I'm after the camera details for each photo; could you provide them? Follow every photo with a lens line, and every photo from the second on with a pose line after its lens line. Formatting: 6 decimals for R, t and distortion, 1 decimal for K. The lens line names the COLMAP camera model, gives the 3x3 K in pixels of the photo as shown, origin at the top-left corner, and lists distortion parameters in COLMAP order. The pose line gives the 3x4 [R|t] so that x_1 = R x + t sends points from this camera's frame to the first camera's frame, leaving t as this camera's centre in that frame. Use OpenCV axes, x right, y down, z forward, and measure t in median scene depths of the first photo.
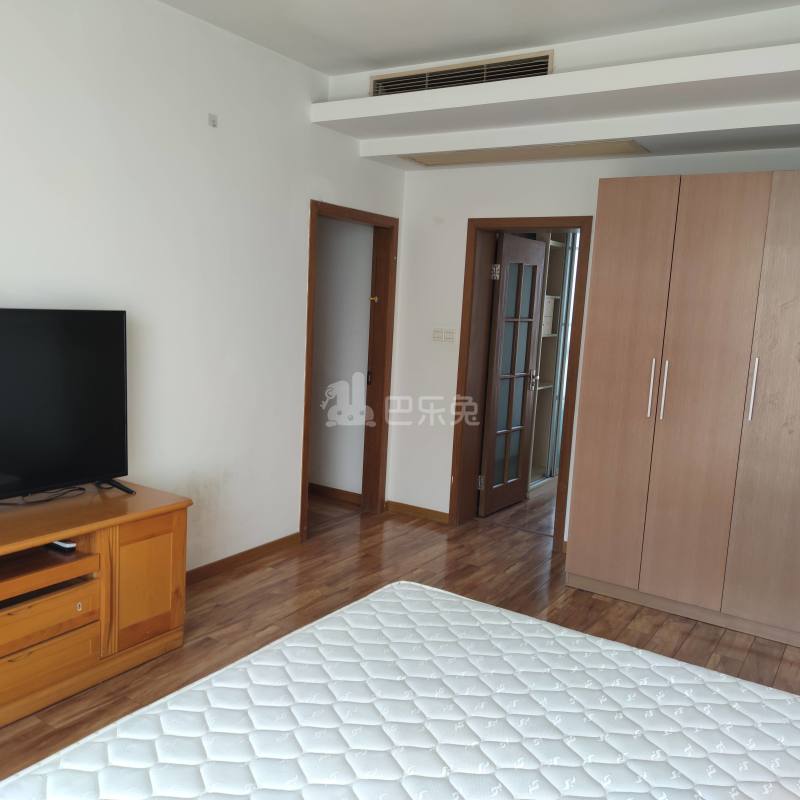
lens RADIAL K [[757.9, 0, 398.0], [0, 757.9, 410.1], [0, 0, 1]] dist [0.089734, -0.102359]
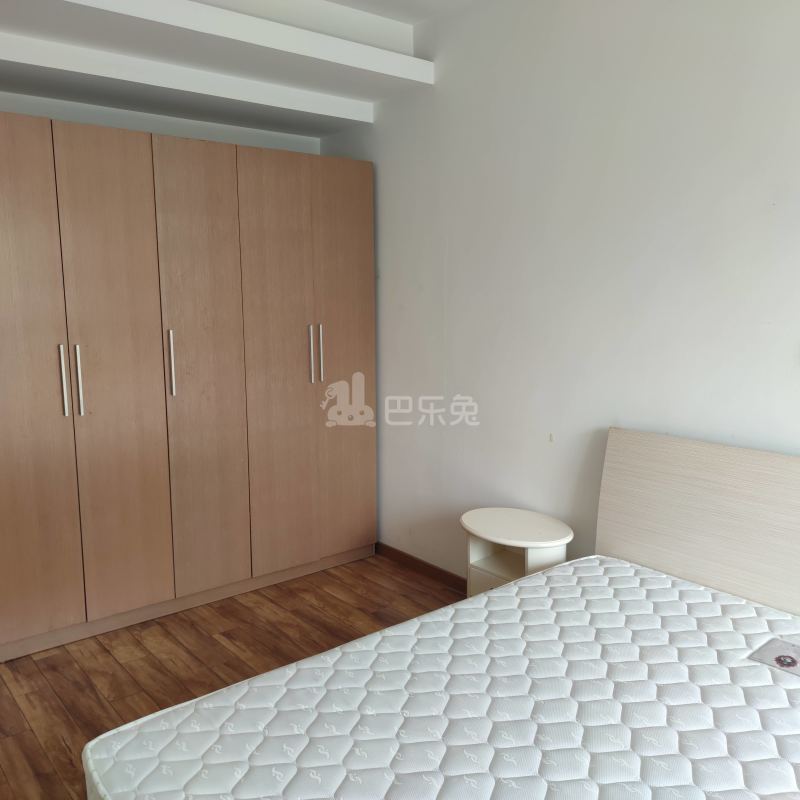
lens RADIAL K [[757.9, 0, 398.0], [0, 757.9, 410.1], [0, 0, 1]] dist [0.089734, -0.102359]
pose [[0.305108, -0.204009, 0.930209, -0.344903], [0.161943, 0.973673, 0.160424, -0.075379], [-0.938447, 0.101695, 0.330114, 0.414966]]
